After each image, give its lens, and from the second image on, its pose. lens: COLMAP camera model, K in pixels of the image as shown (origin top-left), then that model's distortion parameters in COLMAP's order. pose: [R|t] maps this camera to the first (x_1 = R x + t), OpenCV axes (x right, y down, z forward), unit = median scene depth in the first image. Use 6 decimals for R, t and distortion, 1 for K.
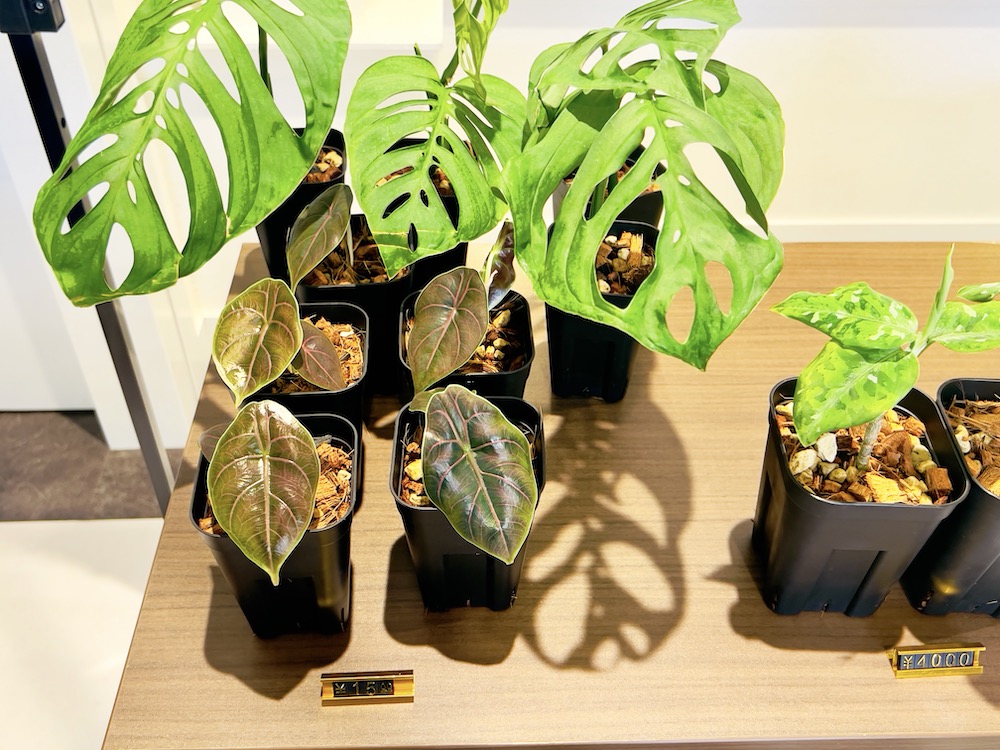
lens RADIAL K [[935.0, 0, 499.7], [0, 935.0, 366.3], [0, 0, 1]] dist [0.011325, 0.000000]
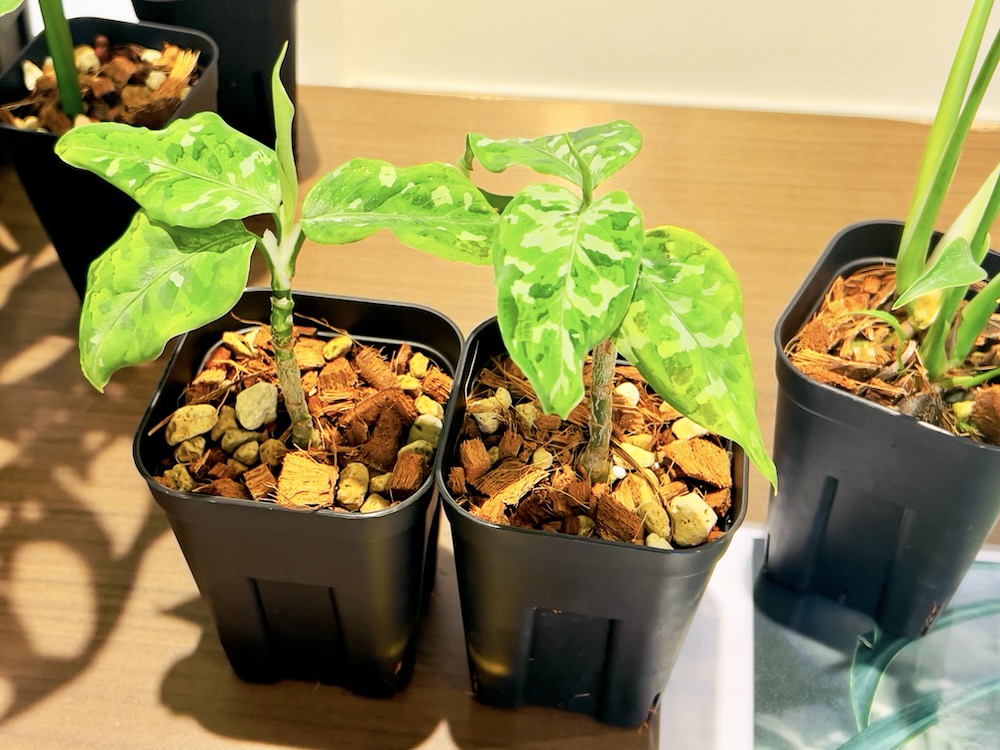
lens RADIAL K [[1360.7, 0, 499.5], [0, 1360.7, 381.8], [0, 0, 1]] dist [0.044781, 0.000000]
pose [[0.992546, 0.080974, -0.091085, 0.597912], [-0.076328, 0.995652, 0.053389, 0.014344], [0.095012, -0.046038, 0.994411, 0.166074]]
